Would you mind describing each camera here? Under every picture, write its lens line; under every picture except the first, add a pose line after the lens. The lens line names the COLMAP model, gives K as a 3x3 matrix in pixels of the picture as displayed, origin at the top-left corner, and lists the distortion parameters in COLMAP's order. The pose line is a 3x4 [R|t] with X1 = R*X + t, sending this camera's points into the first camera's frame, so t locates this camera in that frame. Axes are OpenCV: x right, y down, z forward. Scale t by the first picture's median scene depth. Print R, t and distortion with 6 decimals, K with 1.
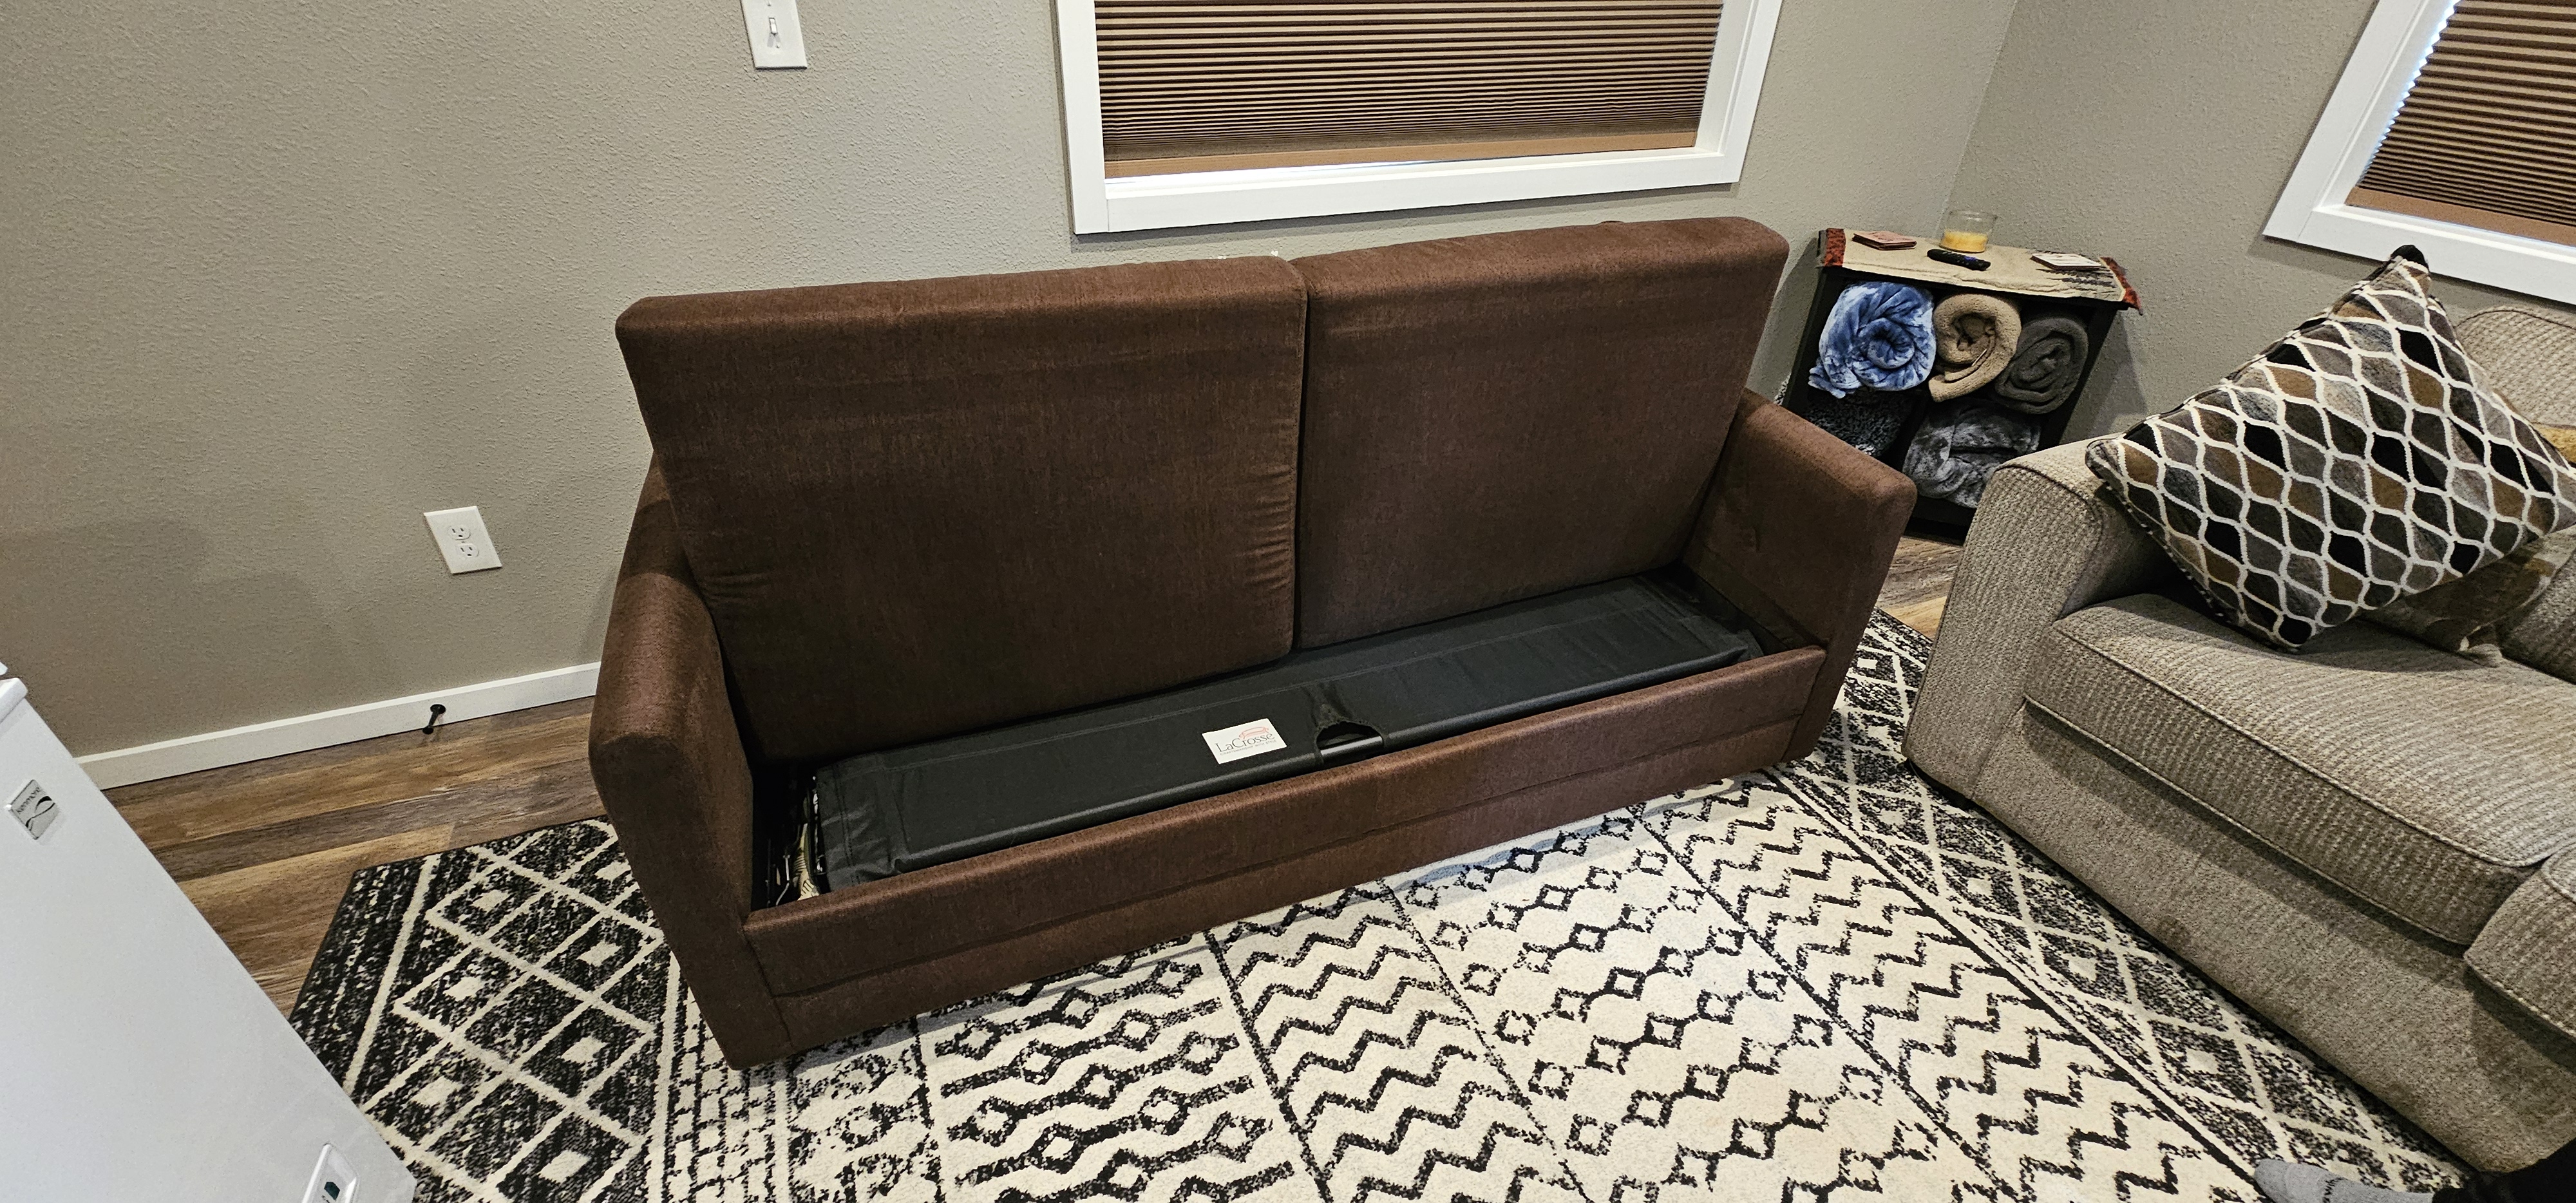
lens RADIAL K [[1052.3, 0, 1281.3], [0, 1052.3, 606.4], [0, 0, 1]] dist [-0.000790, -0.000409]
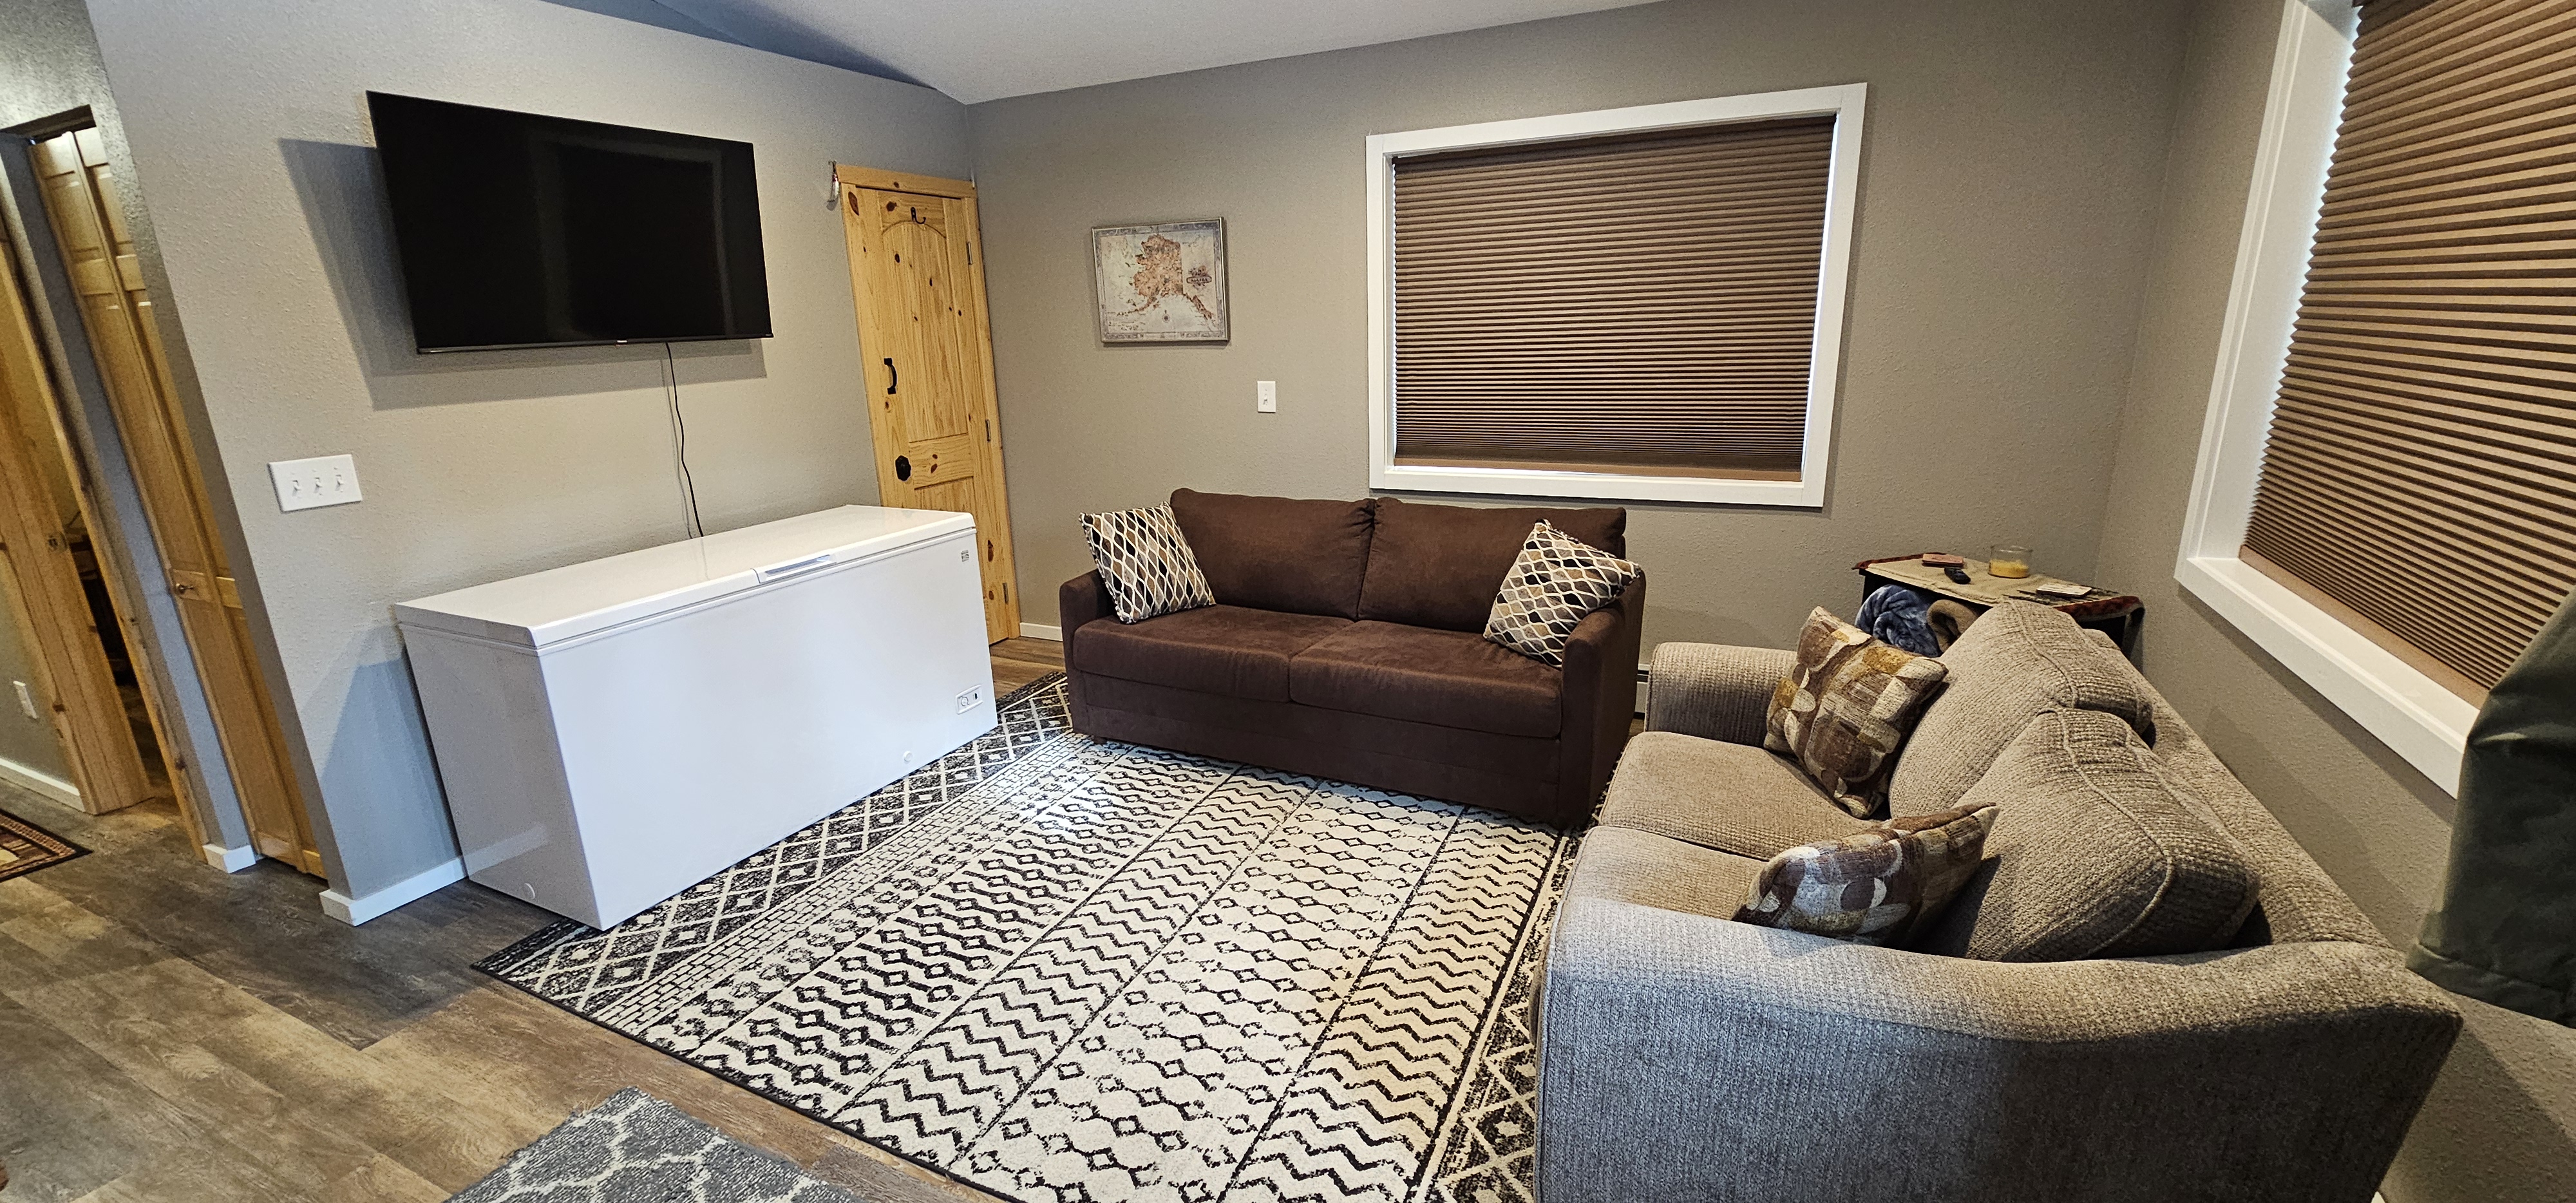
lens RADIAL K [[1052.3, 0, 1286.3], [0, 1052.3, 601.3], [0, 0, 1]] dist [-0.000790, -0.000409]
pose [[0.671478, 0.157267, -0.724144, 1.507328], [-0.366389, 0.919874, -0.139967, 0.252397], [0.644109, 0.359303, 0.675296, -0.534304]]
